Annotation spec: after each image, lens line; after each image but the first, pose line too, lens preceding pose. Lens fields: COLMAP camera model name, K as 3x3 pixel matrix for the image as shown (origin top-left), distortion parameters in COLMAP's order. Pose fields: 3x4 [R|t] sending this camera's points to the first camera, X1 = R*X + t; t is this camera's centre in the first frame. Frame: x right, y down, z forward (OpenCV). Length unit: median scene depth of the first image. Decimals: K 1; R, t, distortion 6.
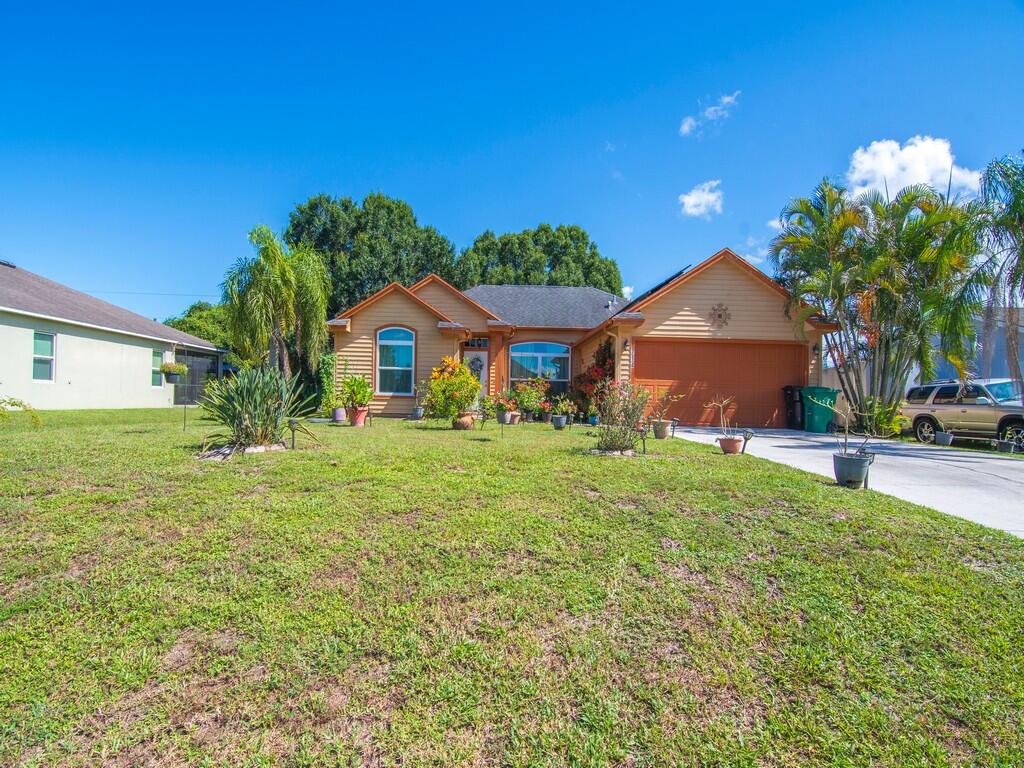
lens RADIAL K [[491.4, 0, 504.6], [0, 491.4, 383.2], [0, 0, 1]] dist [-0.008212, -0.000289]
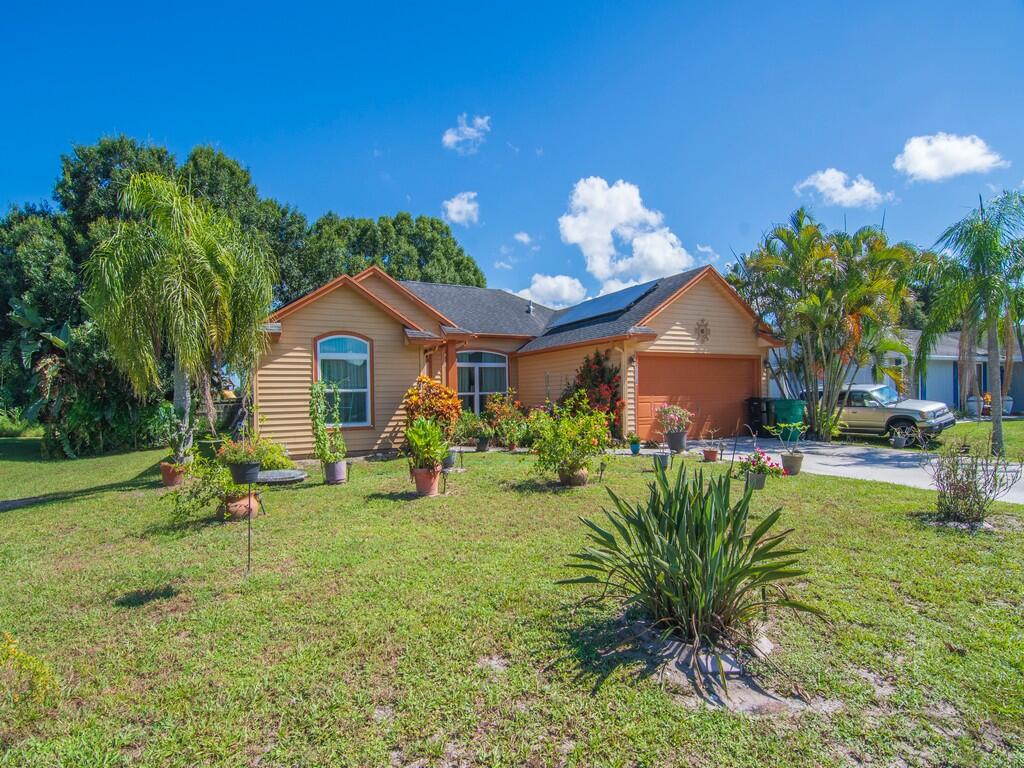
lens RADIAL K [[491.4, 0, 503.4], [0, 491.4, 382.4], [0, 0, 1]] dist [-0.008212, -0.000289]
pose [[0.904599, -0.027714, 0.425362, -0.324869], [0.022411, 0.999596, 0.017466, -0.051230], [-0.425674, -0.006266, 0.904855, 0.226222]]
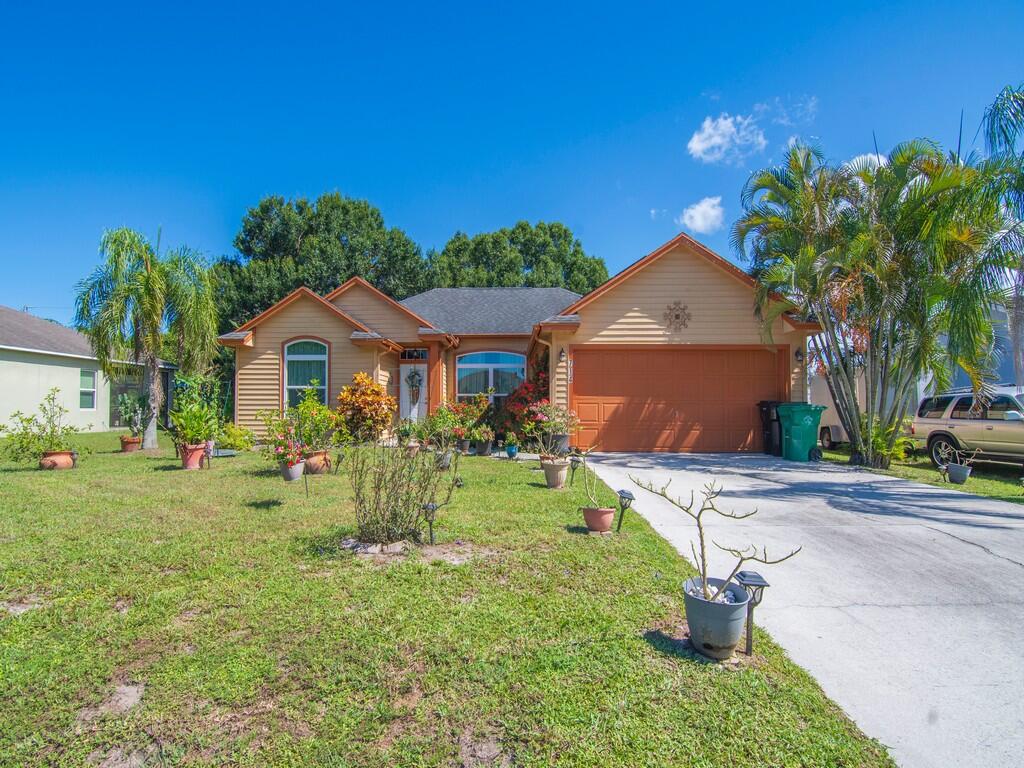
lens RADIAL K [[499.0, 0, 505.0], [0, 499.0, 379.3], [0, 0, 1]] dist [-0.011858, 0.001483]
pose [[0.999197, -0.022282, -0.033296, 0.156553], [0.021624, 0.999566, -0.019999, -0.019728], [0.033727, 0.019263, 0.999245, 0.144298]]
